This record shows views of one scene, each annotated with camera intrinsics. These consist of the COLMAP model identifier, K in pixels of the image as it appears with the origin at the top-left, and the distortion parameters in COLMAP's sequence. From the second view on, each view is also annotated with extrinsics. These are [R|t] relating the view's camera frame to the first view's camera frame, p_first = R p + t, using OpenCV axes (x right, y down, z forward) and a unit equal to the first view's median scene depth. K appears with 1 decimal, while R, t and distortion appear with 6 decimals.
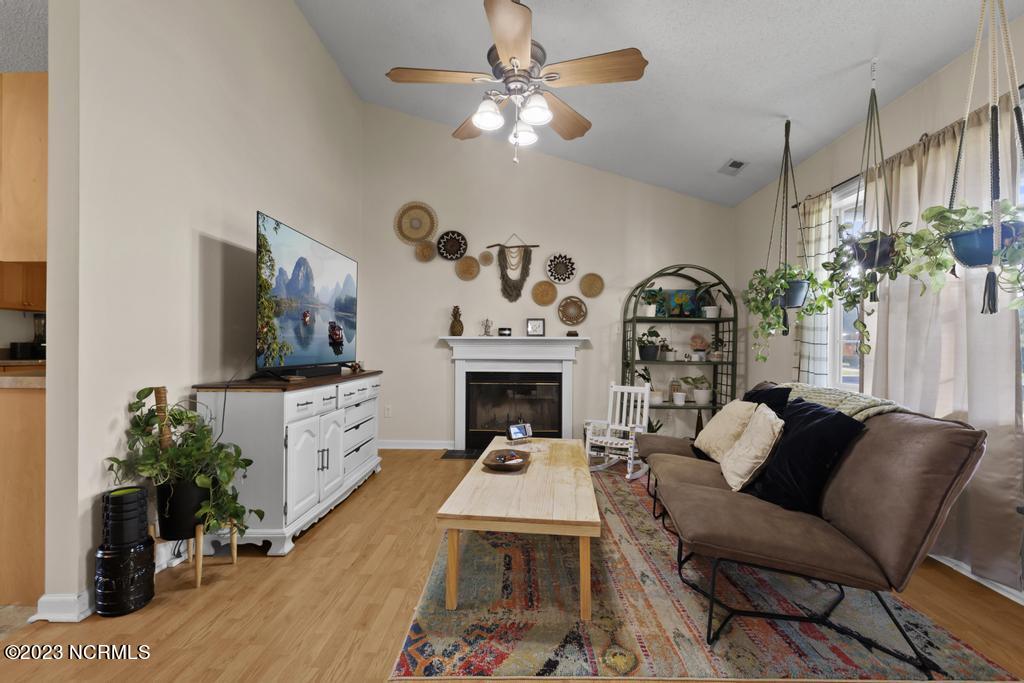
lens RADIAL K [[468.7, 0, 516.9], [0, 468.7, 345.2], [0, 0, 1]] dist [-0.003129, 0.000994]
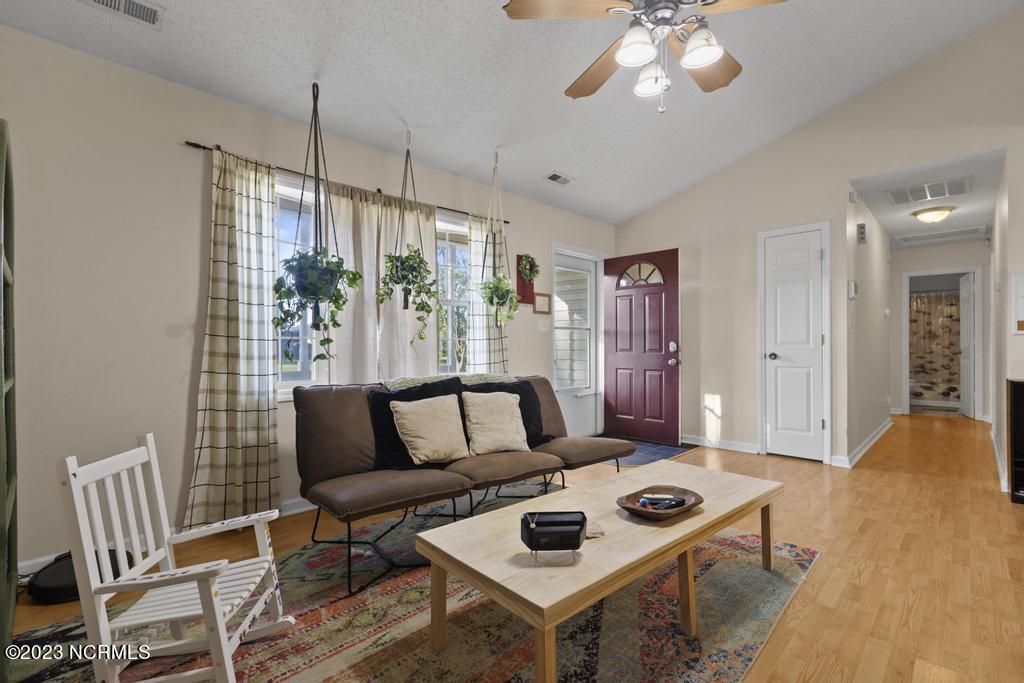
lens RADIAL K [[468.7, 0, 512.4], [0, 468.7, 342.5], [0, 0, 1]] dist [-0.003129, 0.000994]
pose [[-0.729038, -0.000704, 0.684472, -0.195930], [-0.004127, 0.999986, -0.003367, 0.001780], [-0.684460, -0.005280, -0.729031, 0.950375]]
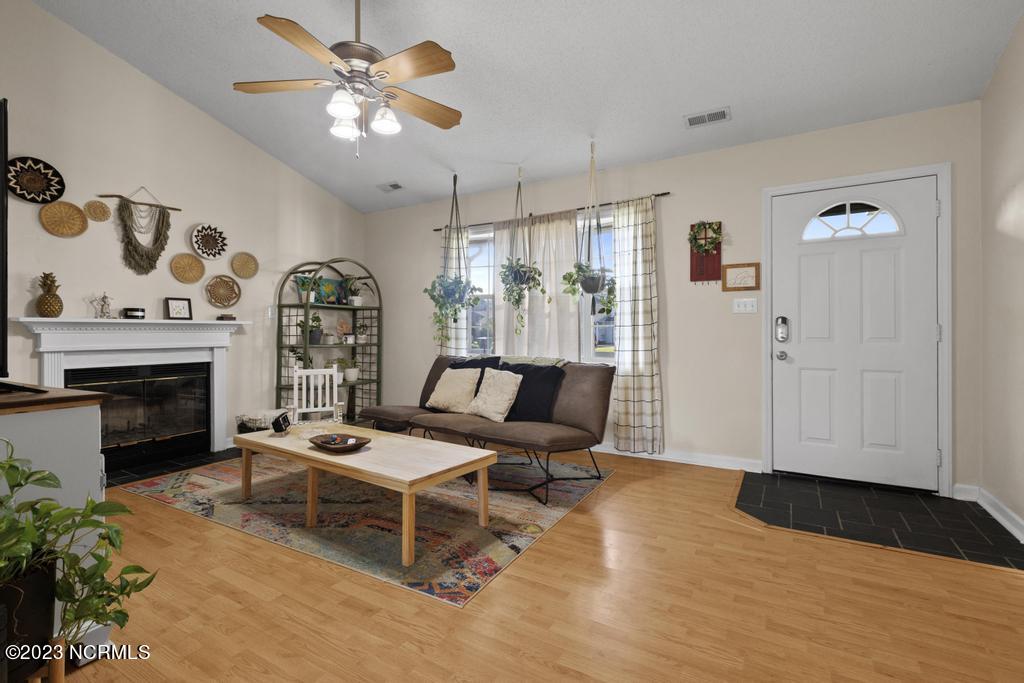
lens RADIAL K [[468.7, 0, 513.2], [0, 468.7, 328.5], [0, 0, 1]] dist [-0.003129, 0.000994]
pose [[0.485884, -0.001233, 0.874022, -0.414096], [0.002878, 0.999996, -0.000190, -0.001793], [-0.874019, 0.002608, 0.485886, 0.096644]]
